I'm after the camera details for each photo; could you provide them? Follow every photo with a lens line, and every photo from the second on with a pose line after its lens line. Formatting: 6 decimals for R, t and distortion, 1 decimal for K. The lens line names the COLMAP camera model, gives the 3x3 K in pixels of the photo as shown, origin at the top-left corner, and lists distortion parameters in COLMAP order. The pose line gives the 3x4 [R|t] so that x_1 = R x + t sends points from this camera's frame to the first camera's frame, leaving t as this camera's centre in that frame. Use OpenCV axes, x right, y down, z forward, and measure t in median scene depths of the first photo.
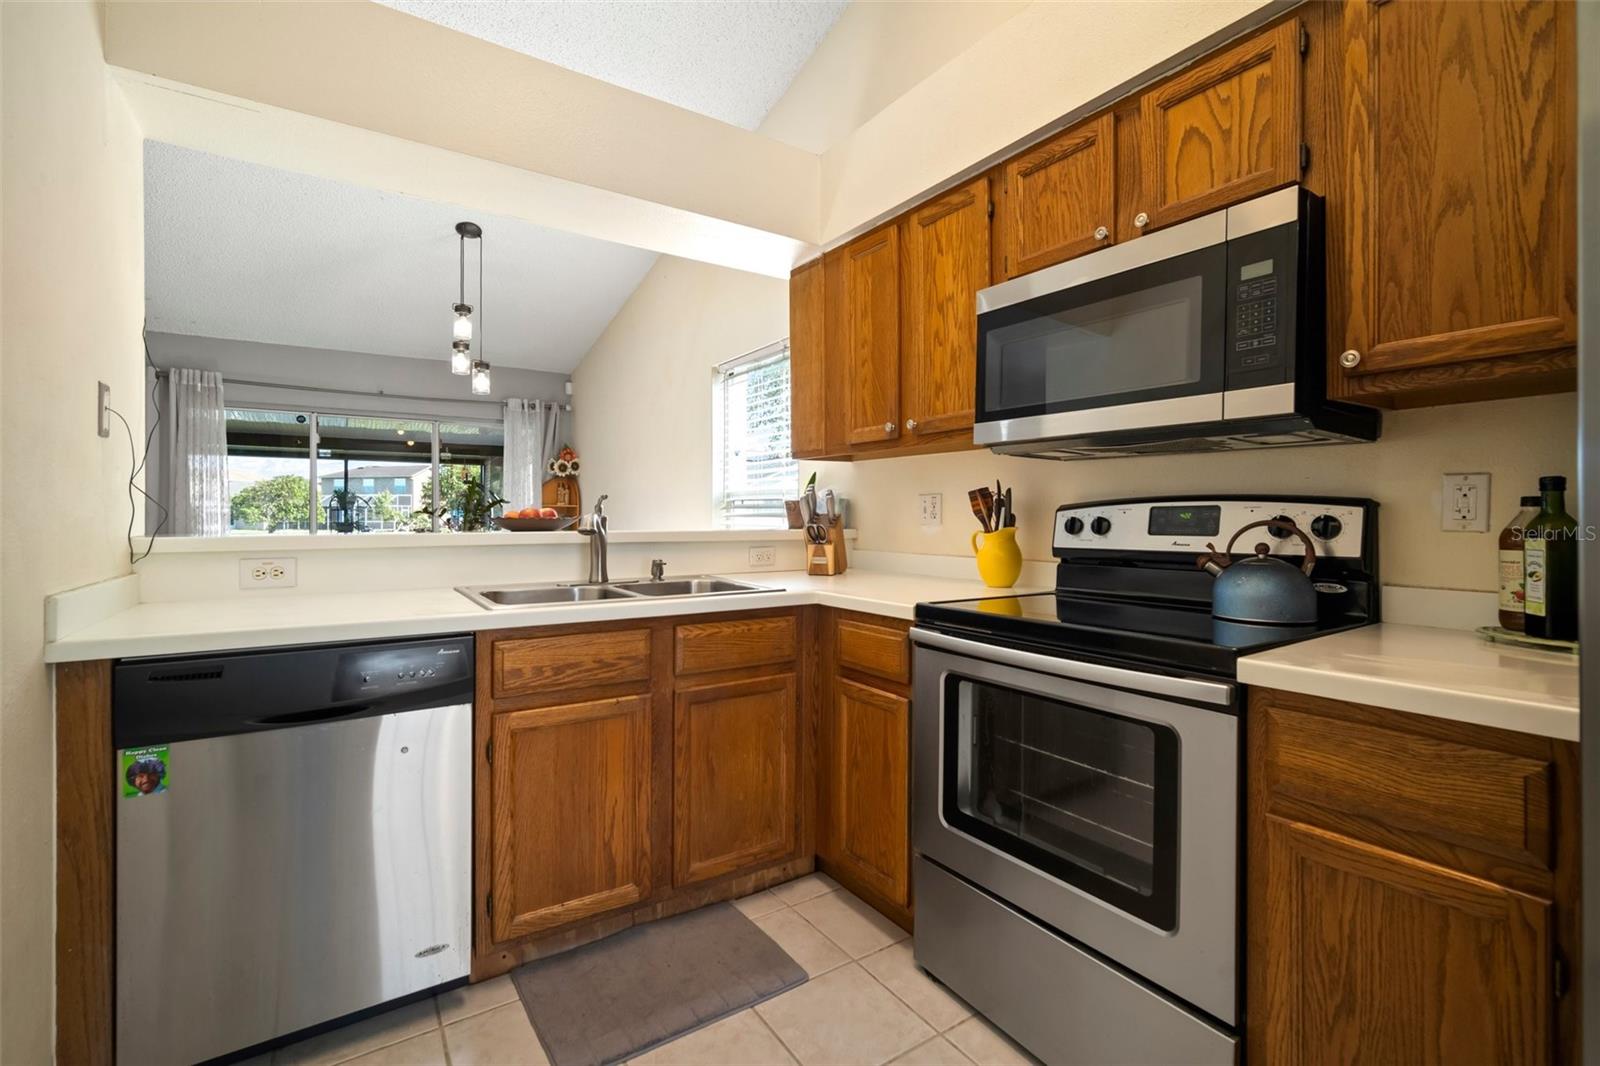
lens RADIAL K [[702.2, 0, 810.2], [0, 702.2, 515.0], [0, 0, 1]] dist [-0.008816, 0.003118]
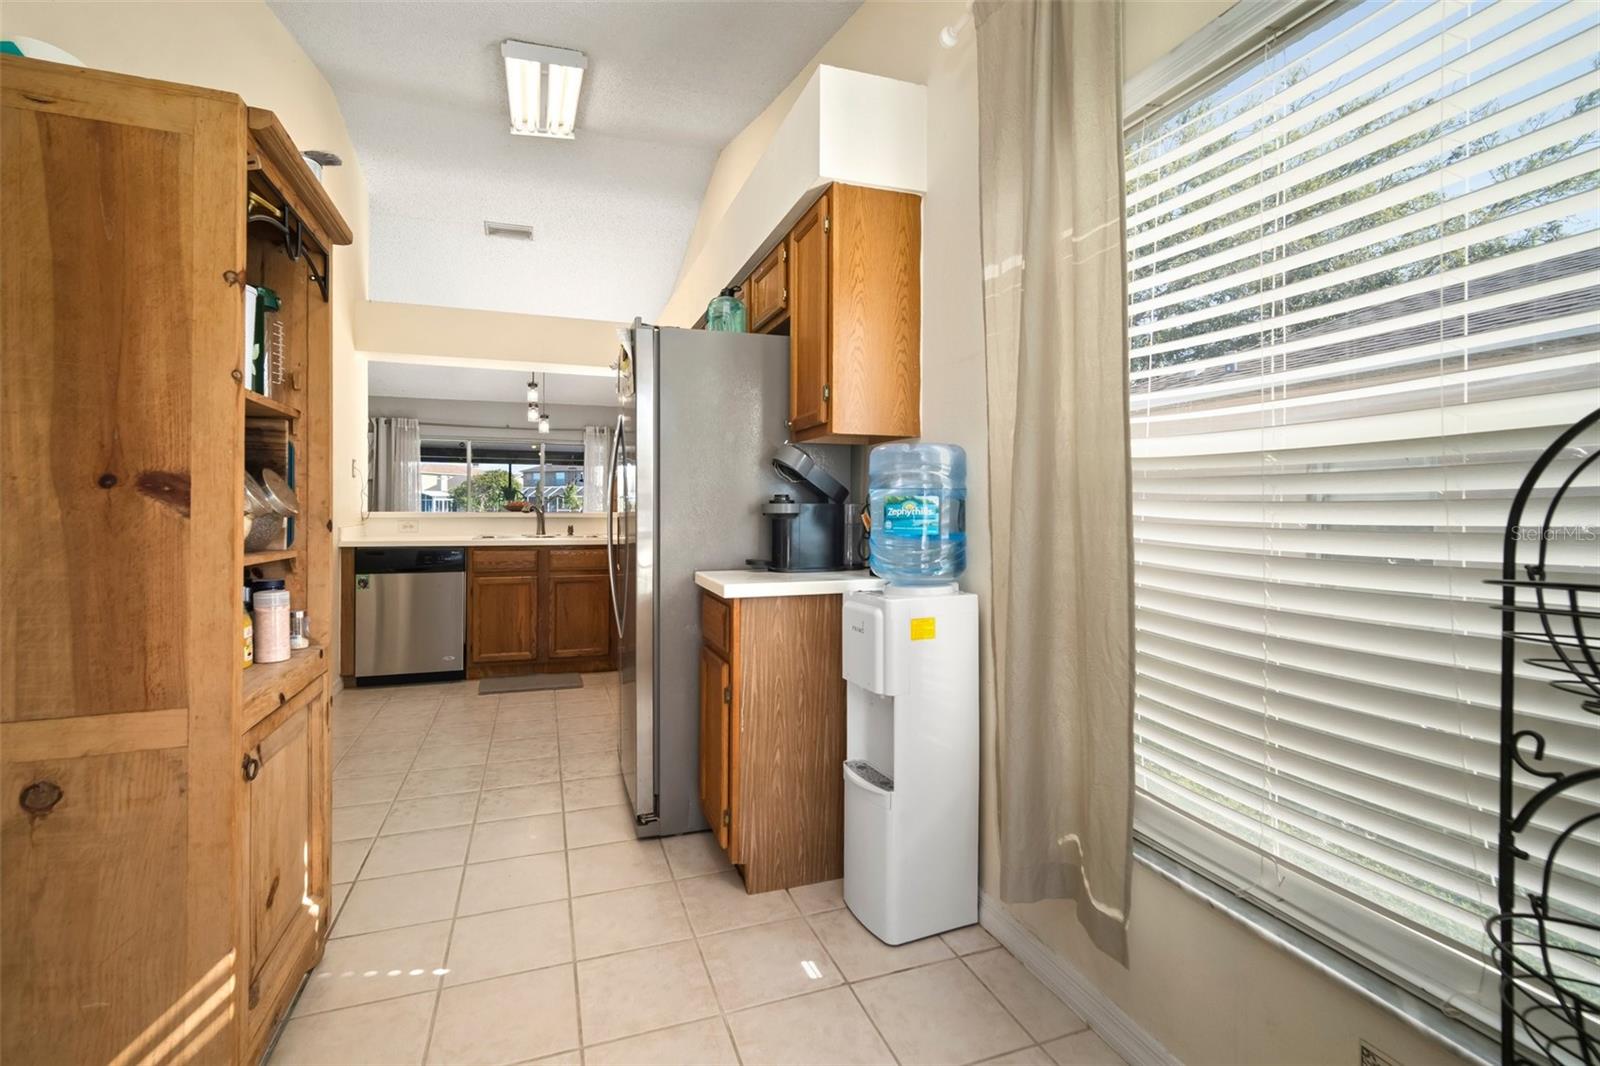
lens RADIAL K [[702.2, 0, 807.4], [0, 702.2, 503.1], [0, 0, 1]] dist [-0.008816, 0.003118]
pose [[0.974544, 0.003884, -0.224165, 1.286280], [-0.004853, 0.999981, -0.003772, 0.000010], [0.224146, 0.004764, 0.974544, -1.230434]]
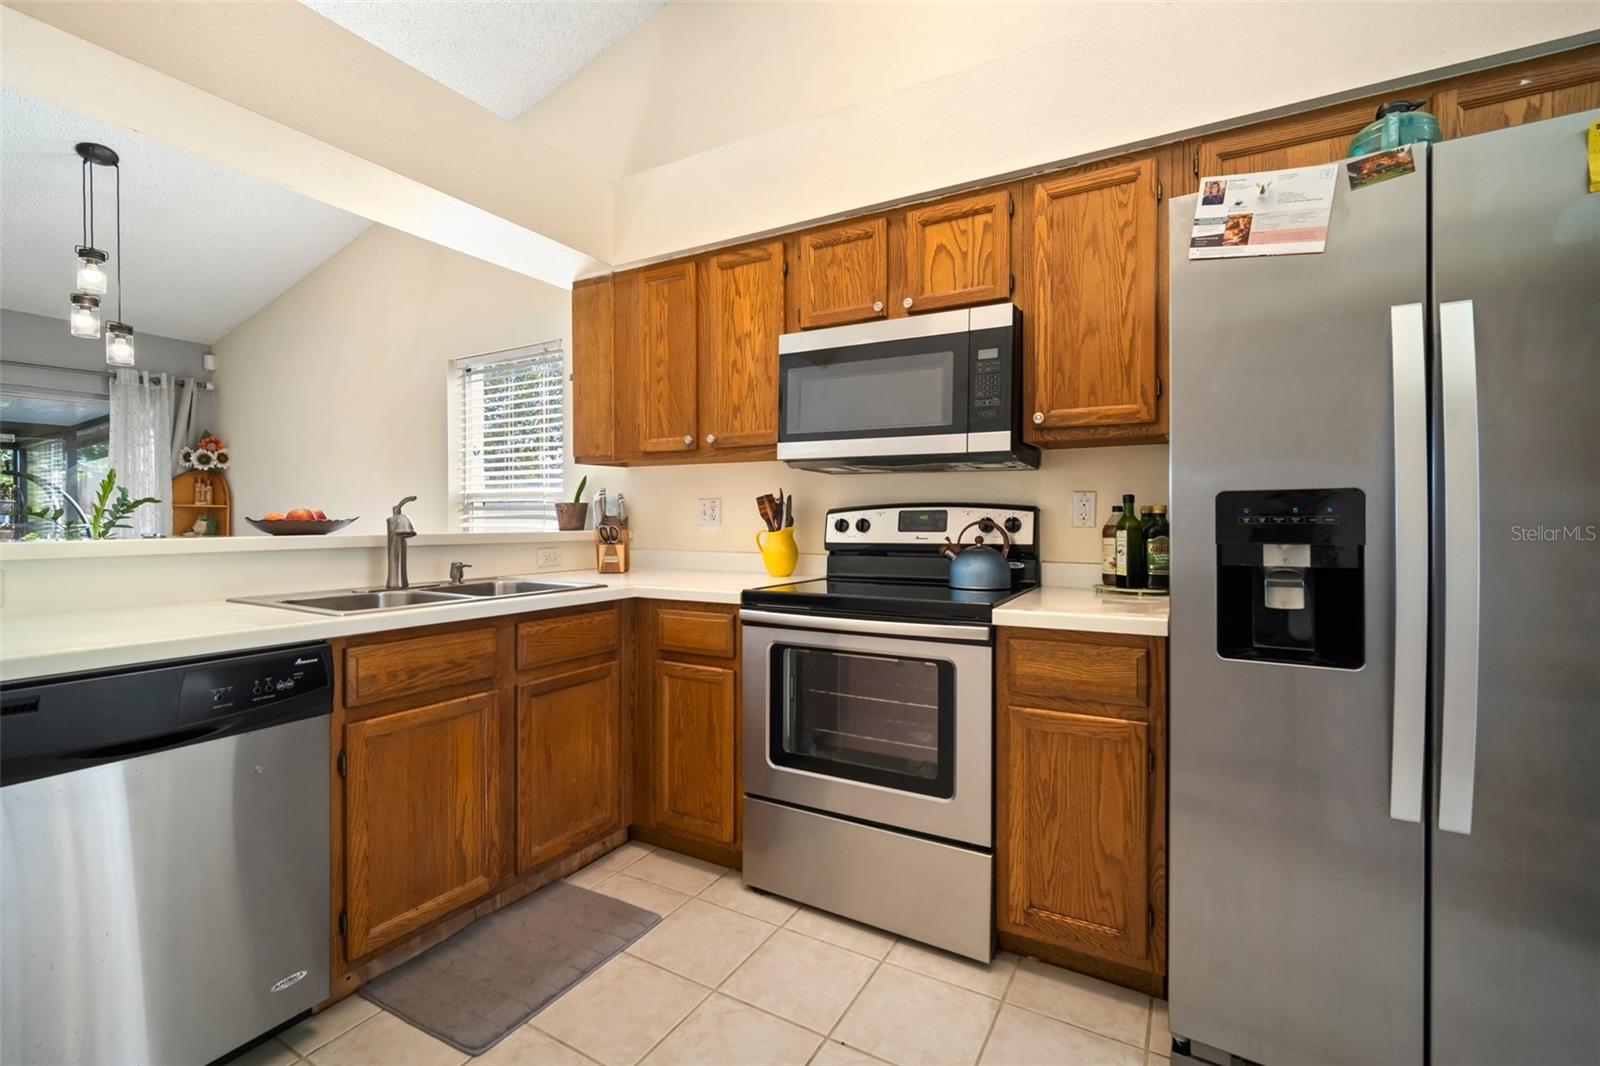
lens RADIAL K [[702.2, 0, 807.1], [0, 702.2, 519.7], [0, 0, 1]] dist [-0.008816, 0.003118]
pose [[0.893387, -0.002494, 0.449282, -0.290263], [0.000572, 0.999990, 0.004415, -0.000601], [-0.449288, -0.003687, 0.893379, -0.129758]]
